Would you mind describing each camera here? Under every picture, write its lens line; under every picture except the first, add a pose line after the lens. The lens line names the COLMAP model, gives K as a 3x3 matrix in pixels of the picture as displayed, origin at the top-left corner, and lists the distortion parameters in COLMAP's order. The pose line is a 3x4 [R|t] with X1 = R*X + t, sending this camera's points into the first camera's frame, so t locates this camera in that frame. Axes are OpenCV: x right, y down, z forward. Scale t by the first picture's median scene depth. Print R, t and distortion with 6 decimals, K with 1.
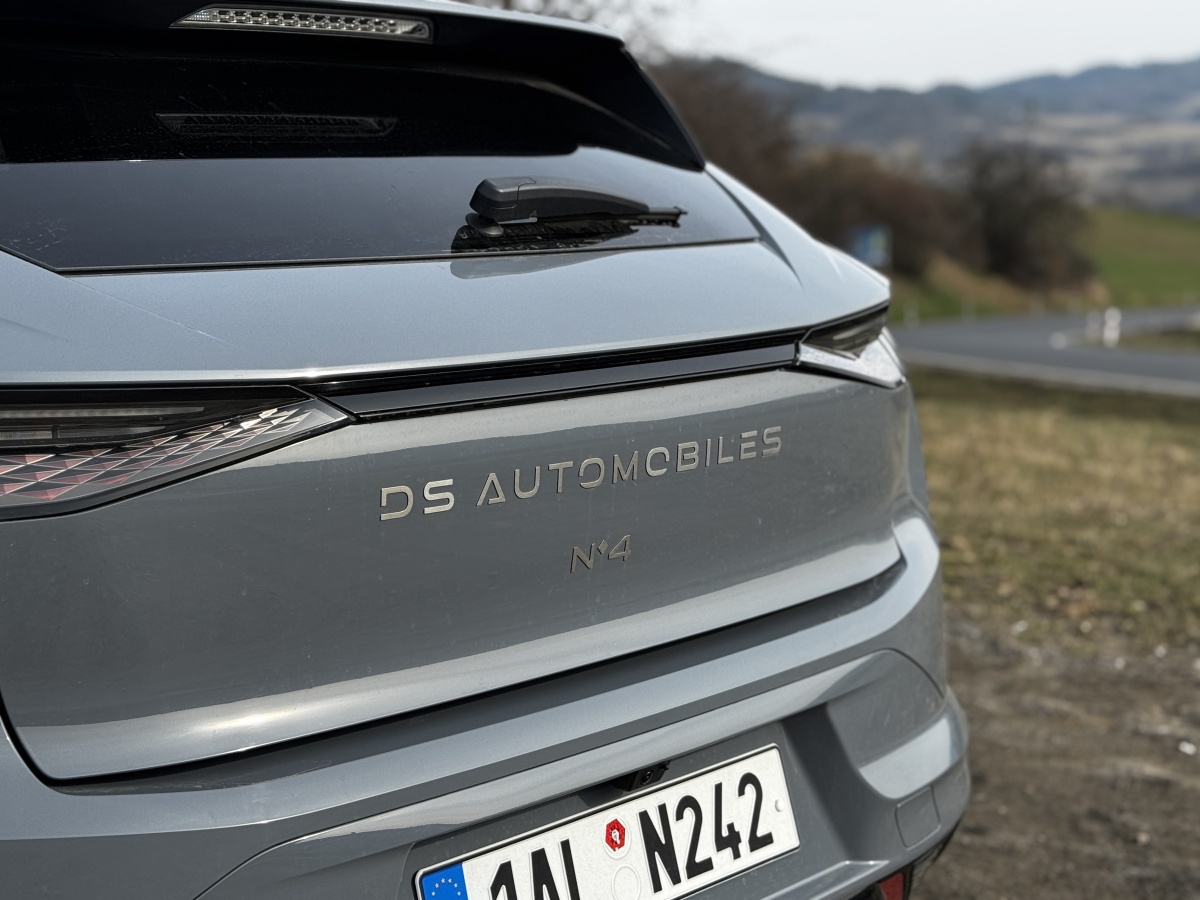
lens RADIAL K [[2139.6, 0, 600.0], [0, 2139.6, 450.0], [0, 0, 1]] dist [0.170346, -0.160346]
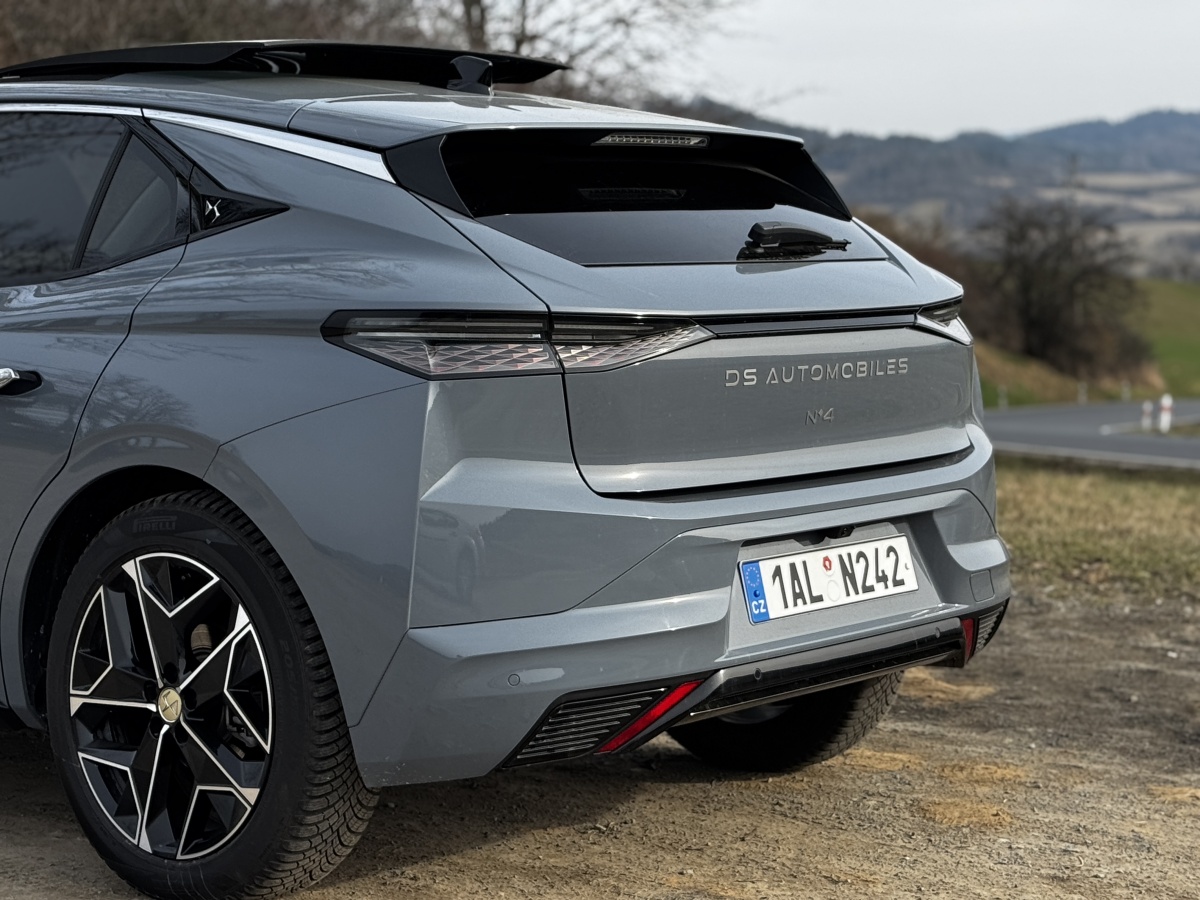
lens RADIAL K [[2672.1, 0, 600.0], [0, 2672.1, 450.0], [0, 0, 1]] dist [0.115061, 0.834076]
pose [[0.999796, 0.000899, 0.020178, -0.134800], [0.000109, 0.998756, -0.049870, 0.108936], [-0.020198, 0.049862, 0.998552, -0.764041]]
